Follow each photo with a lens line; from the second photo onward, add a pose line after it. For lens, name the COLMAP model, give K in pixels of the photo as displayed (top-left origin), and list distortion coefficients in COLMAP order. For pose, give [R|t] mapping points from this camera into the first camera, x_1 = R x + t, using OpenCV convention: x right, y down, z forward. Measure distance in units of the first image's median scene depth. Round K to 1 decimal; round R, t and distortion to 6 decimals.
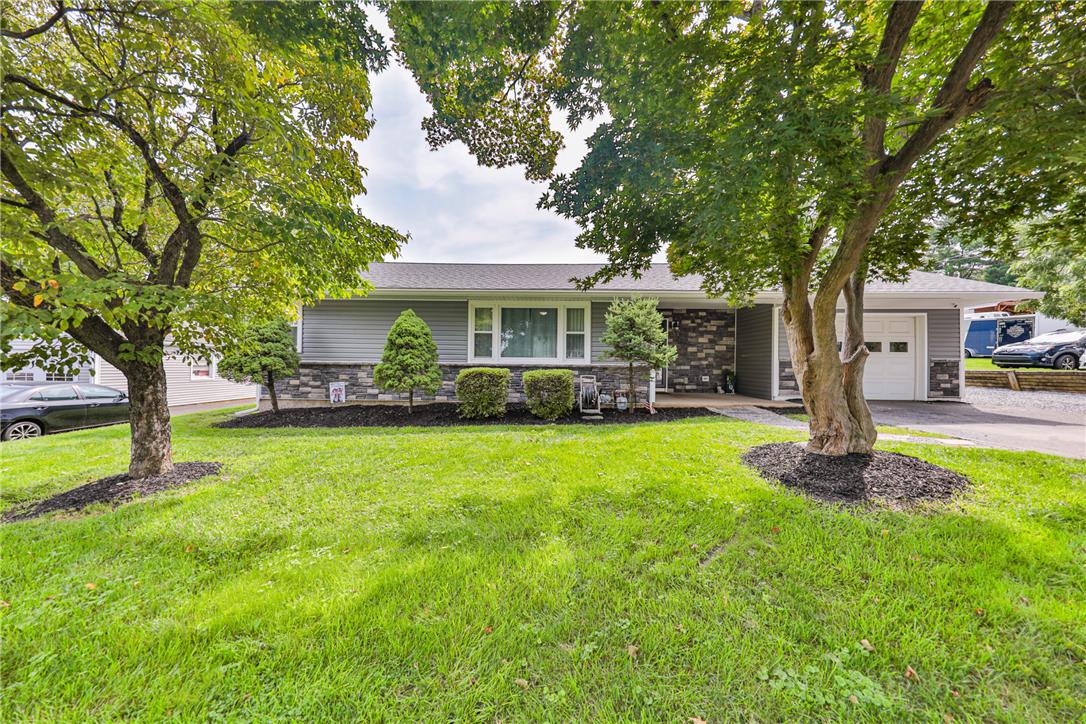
lens RADIAL K [[366.1, 0, 543.0], [0, 366.1, 362.0], [0, 0, 1]] dist [0.016859, -0.004807]
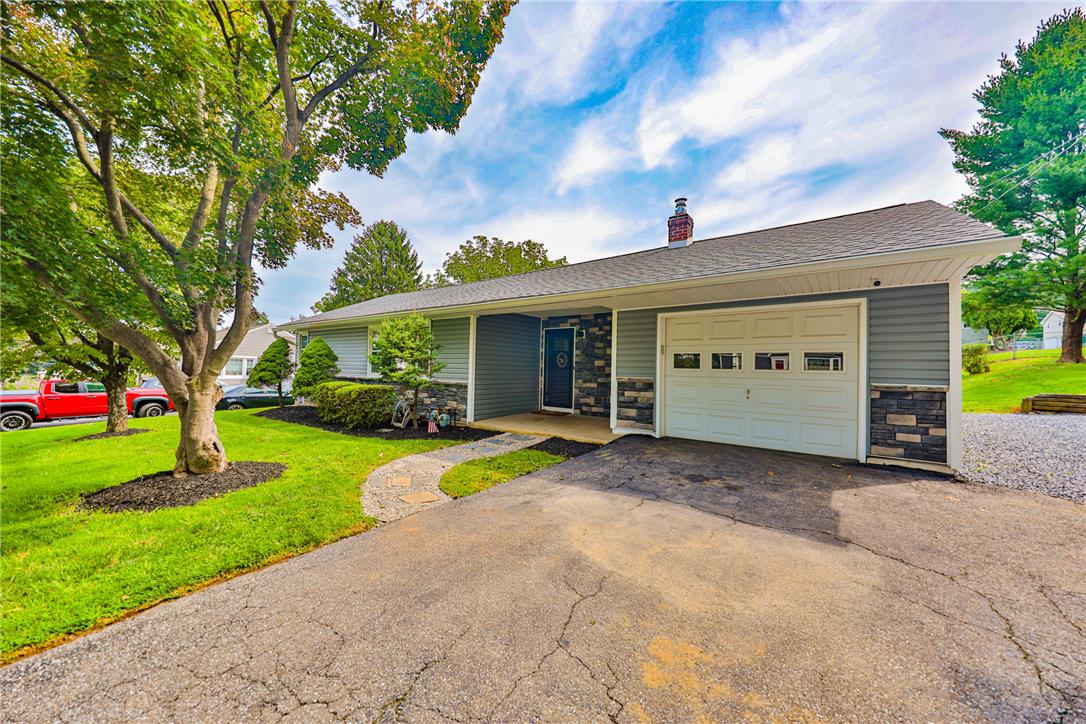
lens RADIAL K [[401.2, 0, 541.6], [0, 401.2, 361.6], [0, 0, 1]] dist [0.017196, -0.005011]
pose [[0.805888, -0.005296, -0.592044, 1.020636], [-0.003367, 0.999903, -0.013527, -0.031253], [0.592058, 0.012894, 0.805792, 0.261656]]
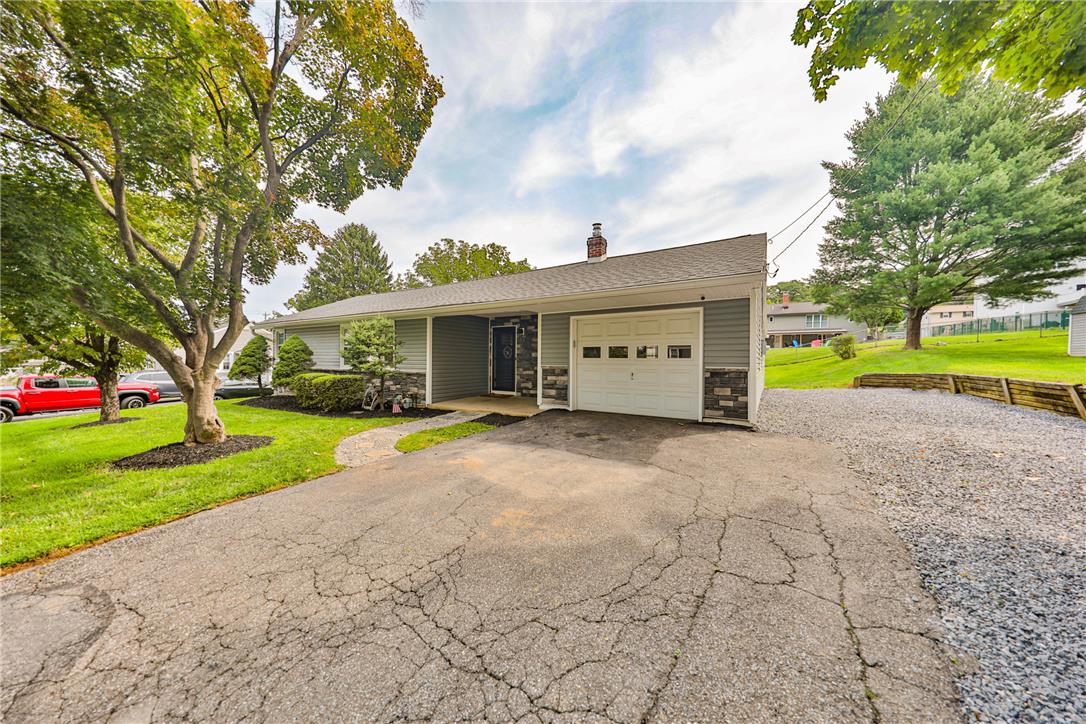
lens RADIAL K [[366.1, 0, 543.0], [0, 366.1, 362.0], [0, 0, 1]] dist [0.016859, -0.004807]
pose [[0.855959, -0.002291, -0.517038, 1.163209], [0.009585, 0.999889, 0.011437, -0.031214], [0.516955, -0.014746, 0.855886, 0.187446]]
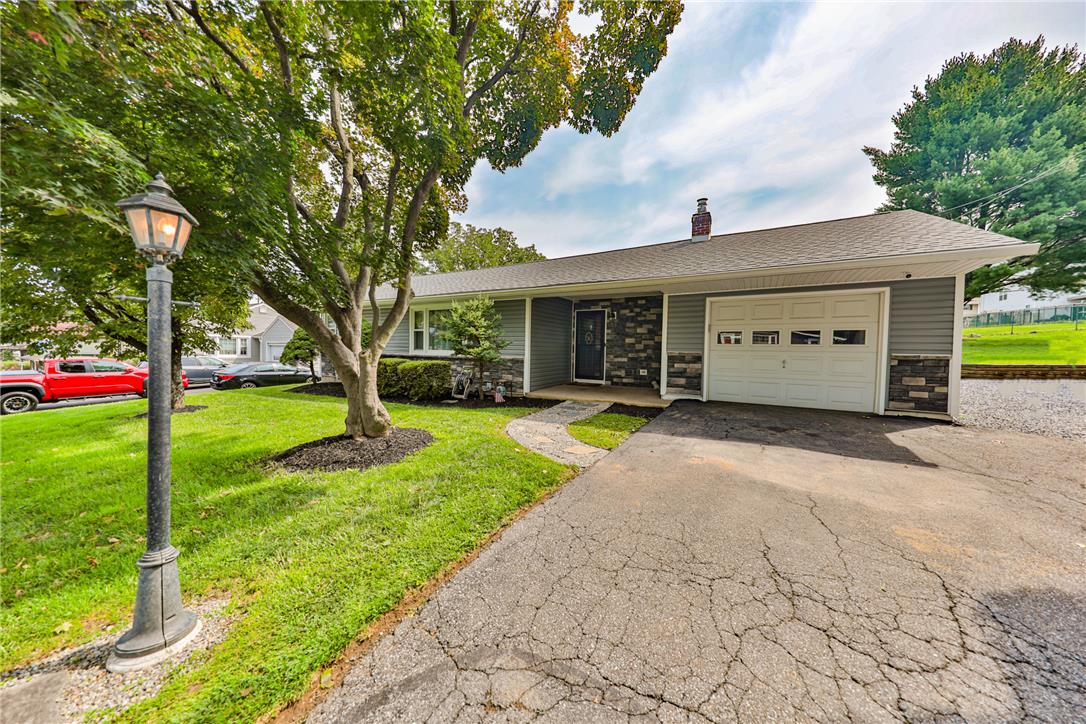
lens RADIAL K [[366.1, 0, 543.0], [0, 366.1, 362.0], [0, 0, 1]] dist [0.016859, -0.004807]
pose [[0.870705, 0.020364, -0.491384, 0.831483], [0.000027, 0.999140, 0.041455, -0.022841], [0.491806, -0.036109, 0.869956, 0.091009]]
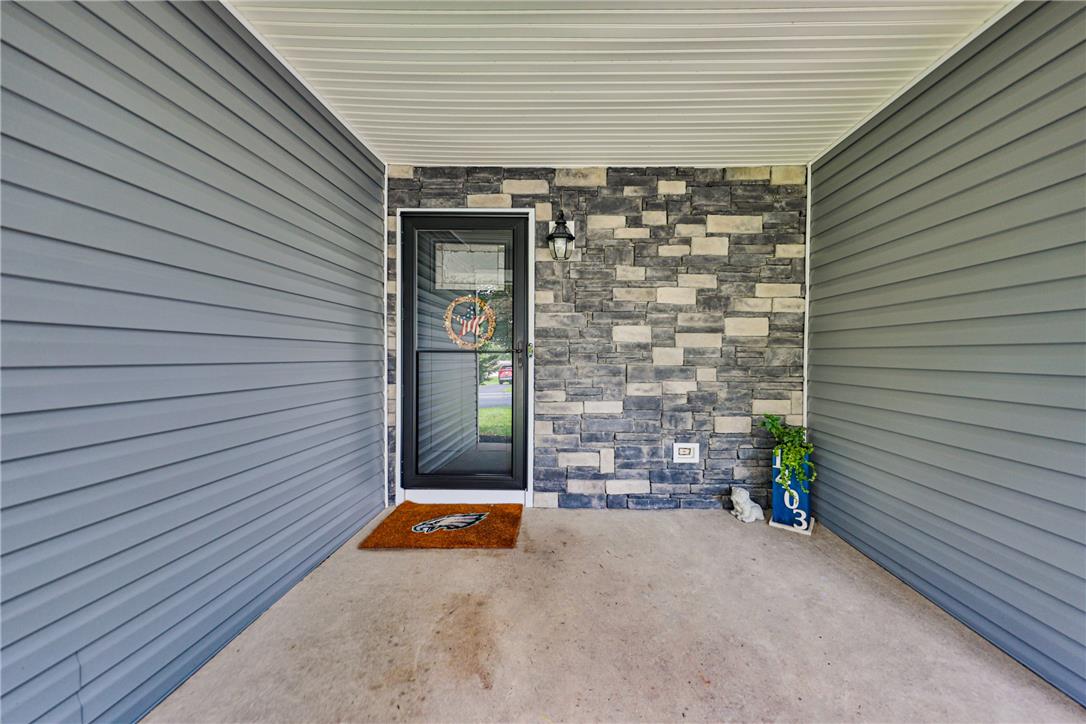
lens RADIAL K [[366.1, 0, 543.0], [0, 366.1, 362.0], [0, 0, 1]] dist [0.016859, -0.004807]
pose [[0.999543, -0.009969, 0.028546, 0.419179], [0.009102, 0.999497, 0.030376, -0.029118], [-0.028834, -0.030102, 0.999131, 0.932197]]
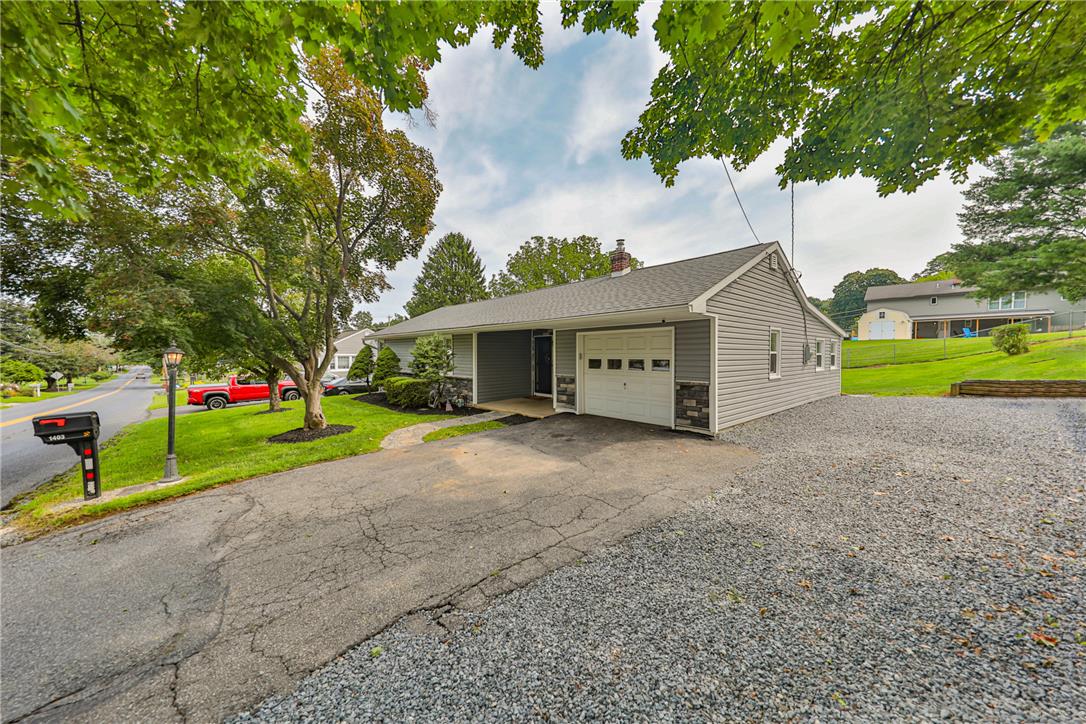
lens RADIAL K [[385.6, 0, 539.8], [0, 385.6, 361.0], [0, 0, 1]] dist [0.024250, -0.010058]
pose [[0.676670, 0.002332, -0.736283, 1.503333], [0.022350, 0.999469, 0.023705, -0.082117], [0.735947, -0.032497, 0.676258, 0.175589]]
